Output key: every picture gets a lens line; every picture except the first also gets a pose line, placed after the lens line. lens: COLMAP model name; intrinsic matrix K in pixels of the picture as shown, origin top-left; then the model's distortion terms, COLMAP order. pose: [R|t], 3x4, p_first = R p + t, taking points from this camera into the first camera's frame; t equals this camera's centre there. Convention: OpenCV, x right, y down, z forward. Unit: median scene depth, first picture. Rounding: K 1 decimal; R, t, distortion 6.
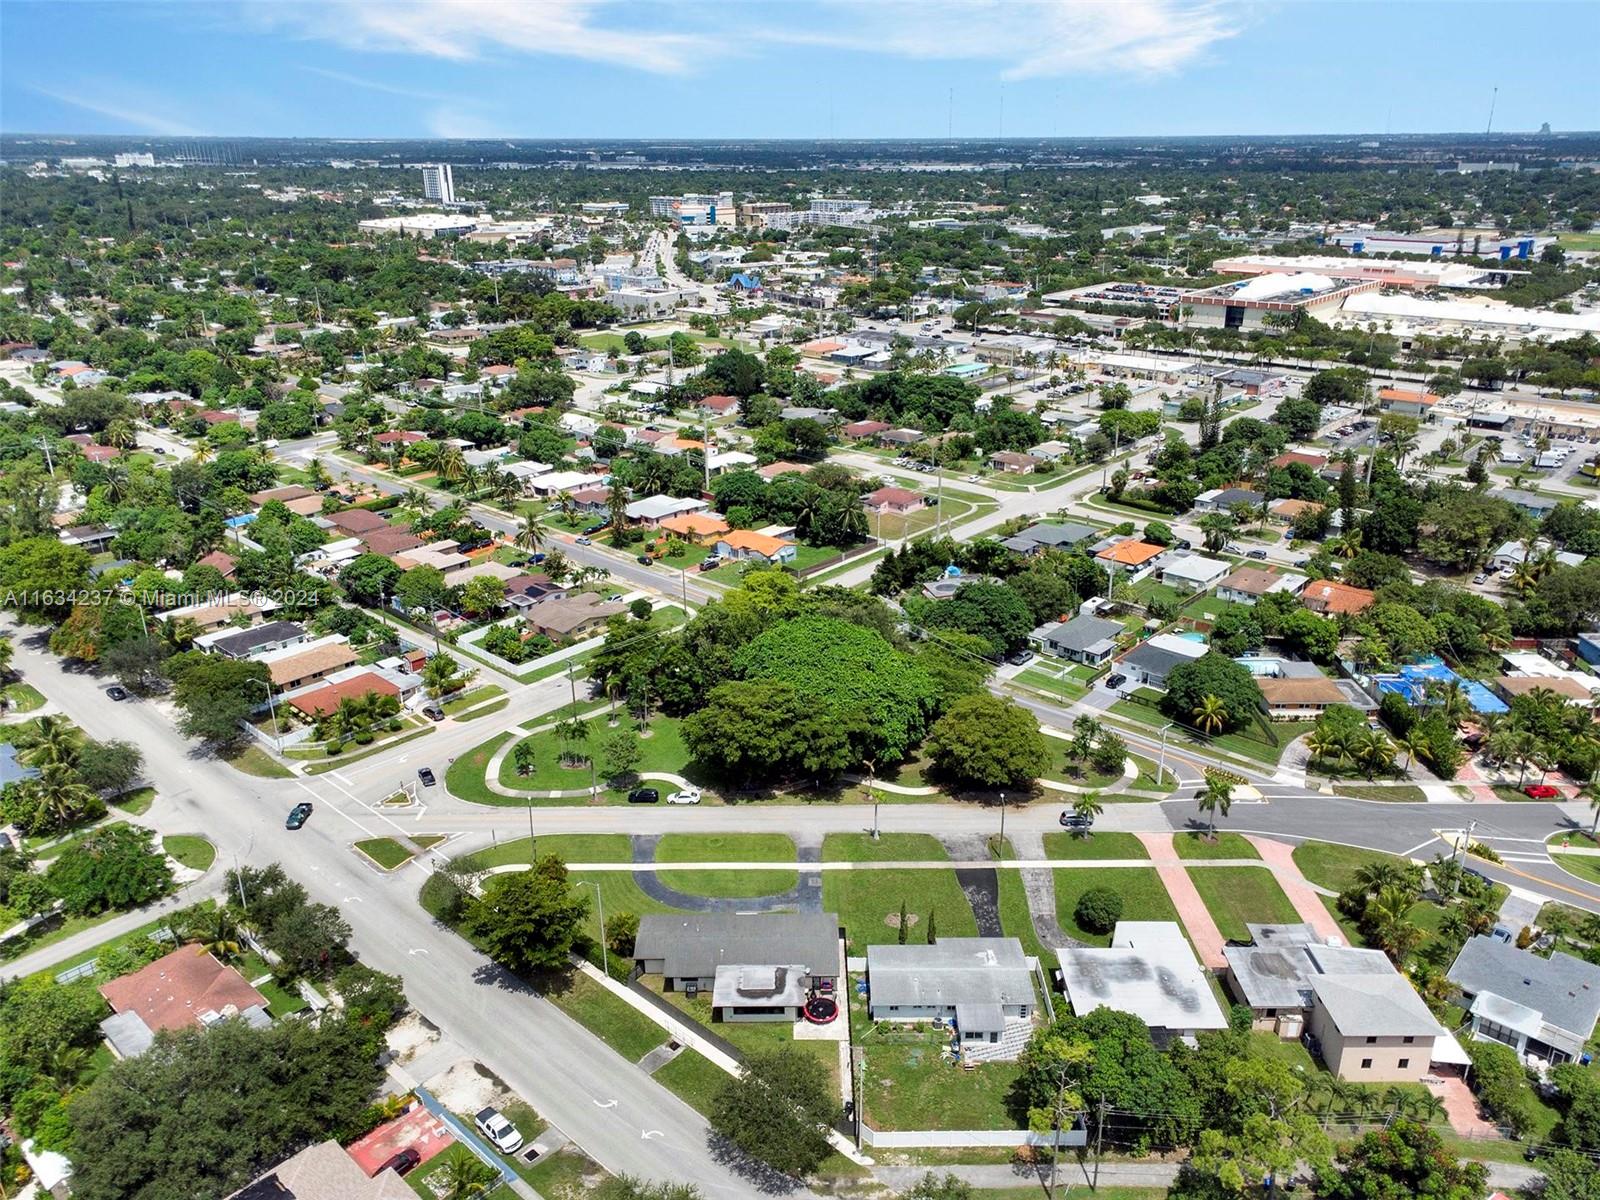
lens RADIAL K [[1161.1, 0, 797.3], [0, 1161.1, 592.6], [0, 0, 1]] dist [0.007612, -0.007327]
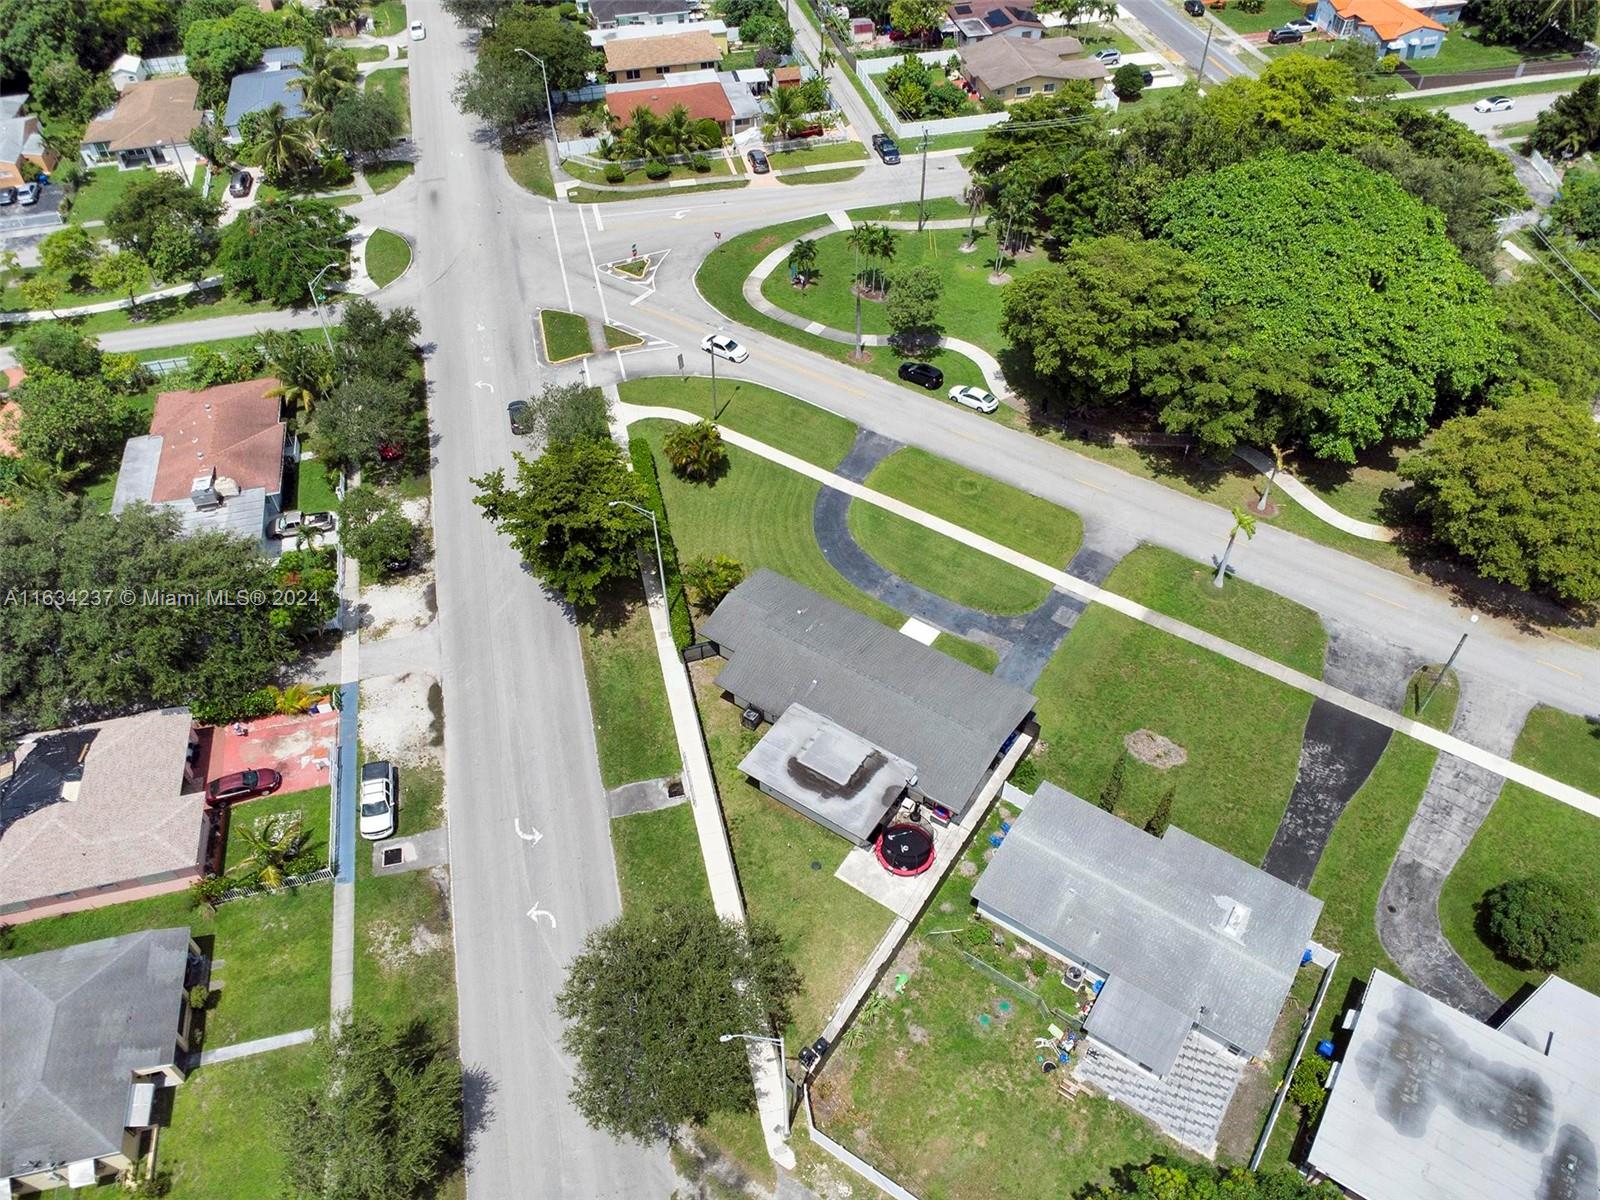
lens RADIAL K [[1161.1, 0, 797.3], [0, 1161.1, 592.6], [0, 0, 1]] dist [0.007612, -0.007327]
pose [[0.830952, 0.401807, -0.384798, 0.101373], [-0.198528, 0.860274, 0.469591, -0.010687], [0.519716, -0.313814, 0.794617, 0.375335]]
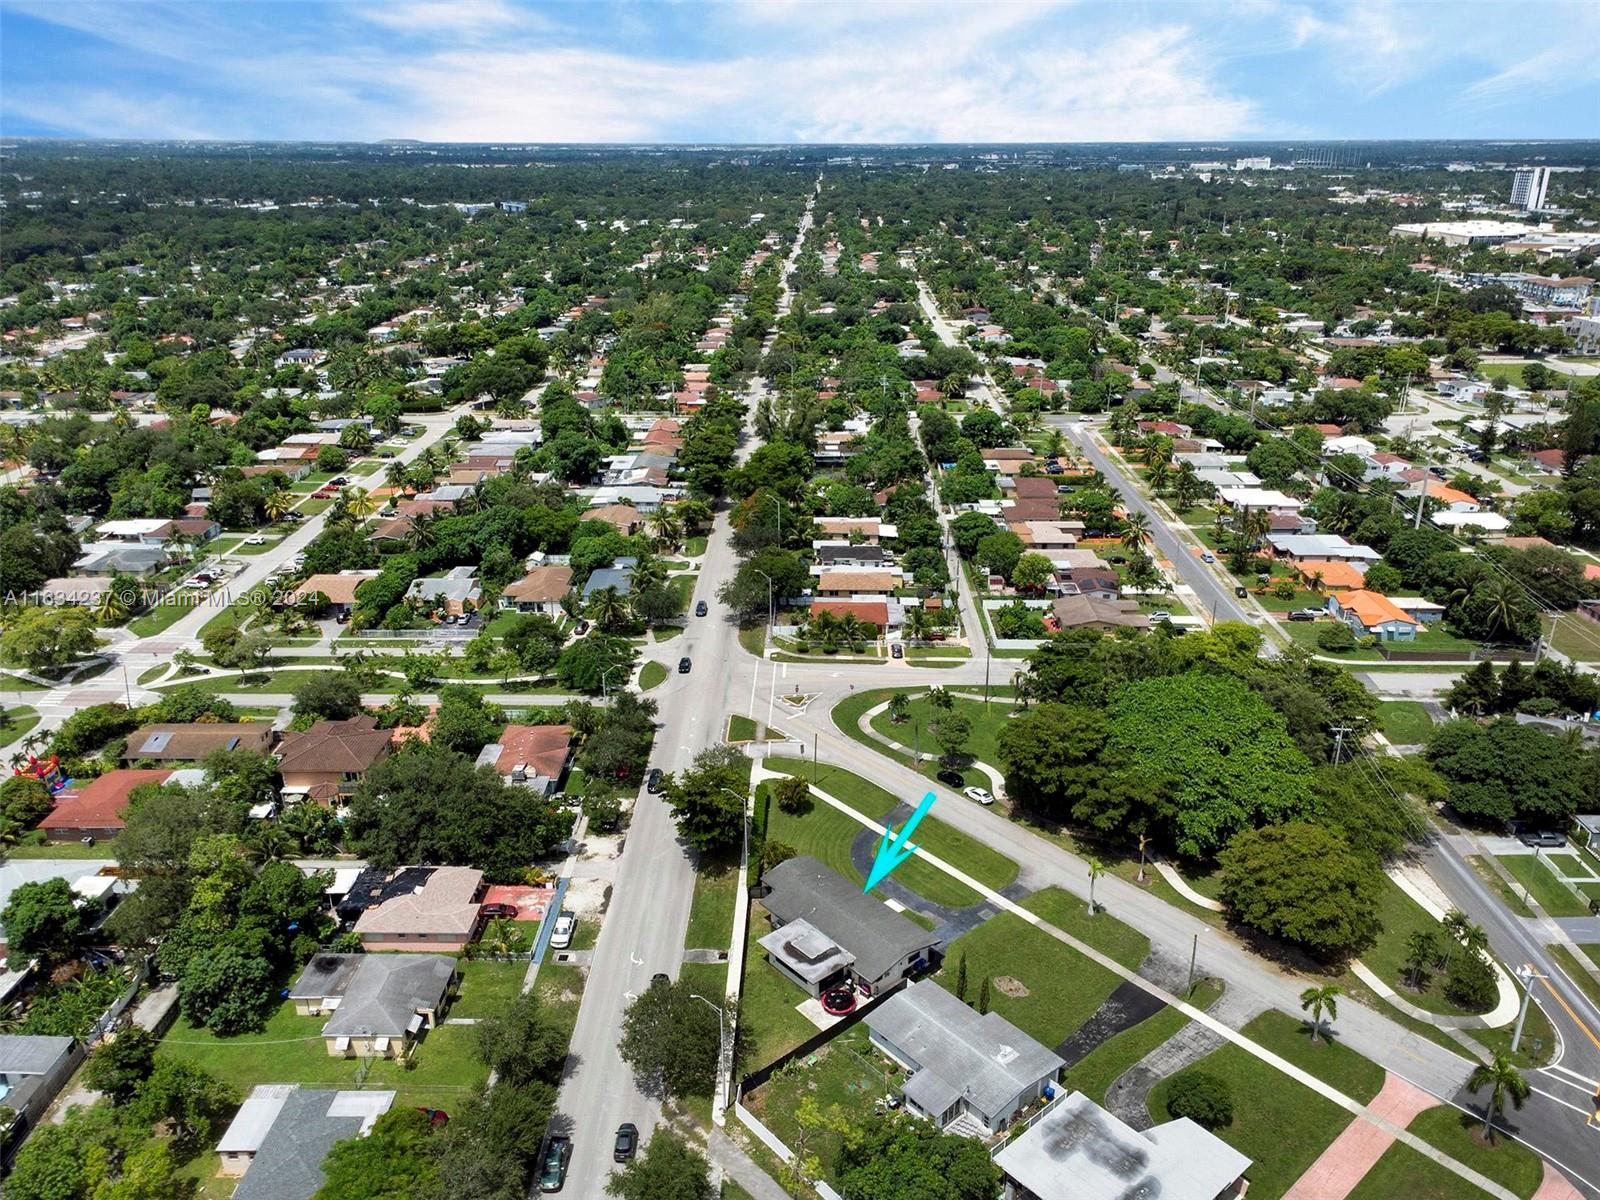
lens RADIAL K [[1170.9, 0, 801.6], [0, 1170.9, 545.6], [0, 0, 1]] dist [-0.011591, 0.003202]
pose [[0.660896, 0.249399, -0.707825, 0.420989], [-0.274714, 0.958101, 0.081082, -0.062182], [0.698390, 0.140863, 0.701719, 0.146841]]
